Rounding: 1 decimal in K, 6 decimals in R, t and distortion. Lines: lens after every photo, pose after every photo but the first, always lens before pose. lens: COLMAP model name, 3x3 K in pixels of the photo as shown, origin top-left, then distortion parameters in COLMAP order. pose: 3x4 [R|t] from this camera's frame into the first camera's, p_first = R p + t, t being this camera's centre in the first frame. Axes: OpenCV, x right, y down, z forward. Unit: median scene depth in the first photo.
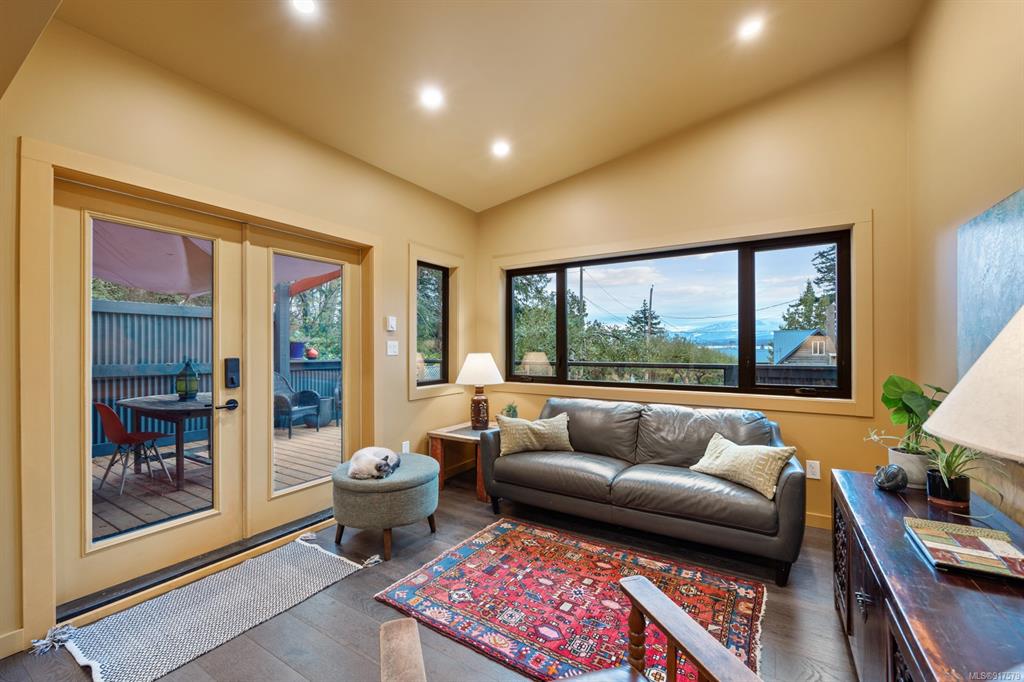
lens RADIAL K [[420.8, 0, 507.9], [0, 420.8, 347.3], [0, 0, 1]] dist [-0.001972, 0.000272]
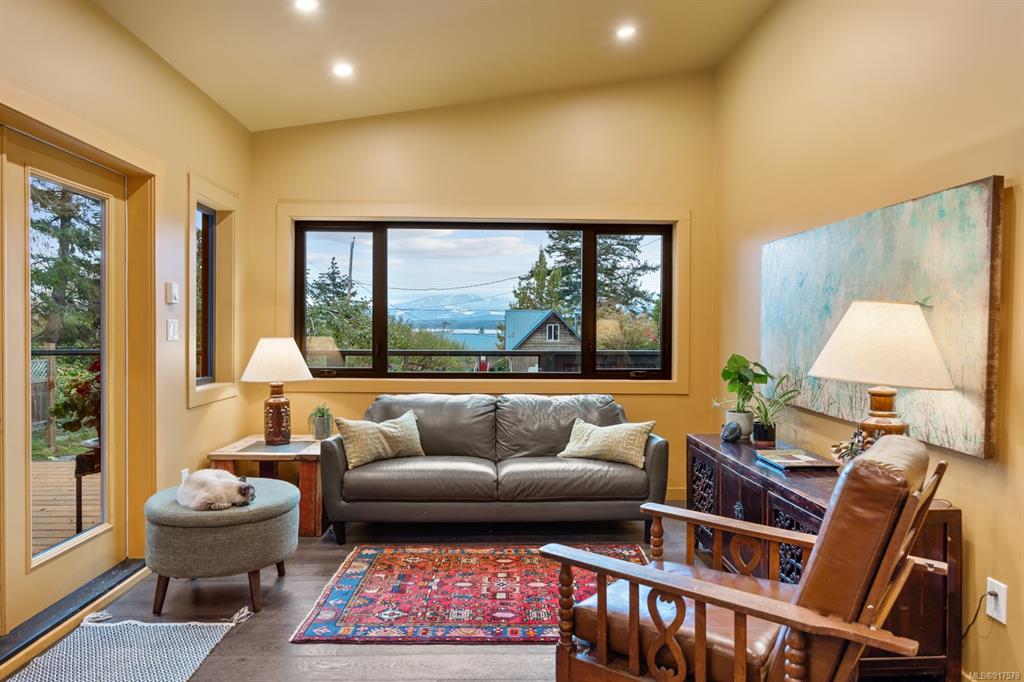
lens RADIAL K [[661.4, 0, 512.0], [0, 661.4, 341.0], [0, 0, 1]] dist [0.001159, 0.000963]
pose [[0.830339, -0.001565, 0.557257, -0.490368], [-0.007721, 0.999868, 0.014313, 0.000603], [-0.557206, -0.016188, 0.830217, -0.199764]]
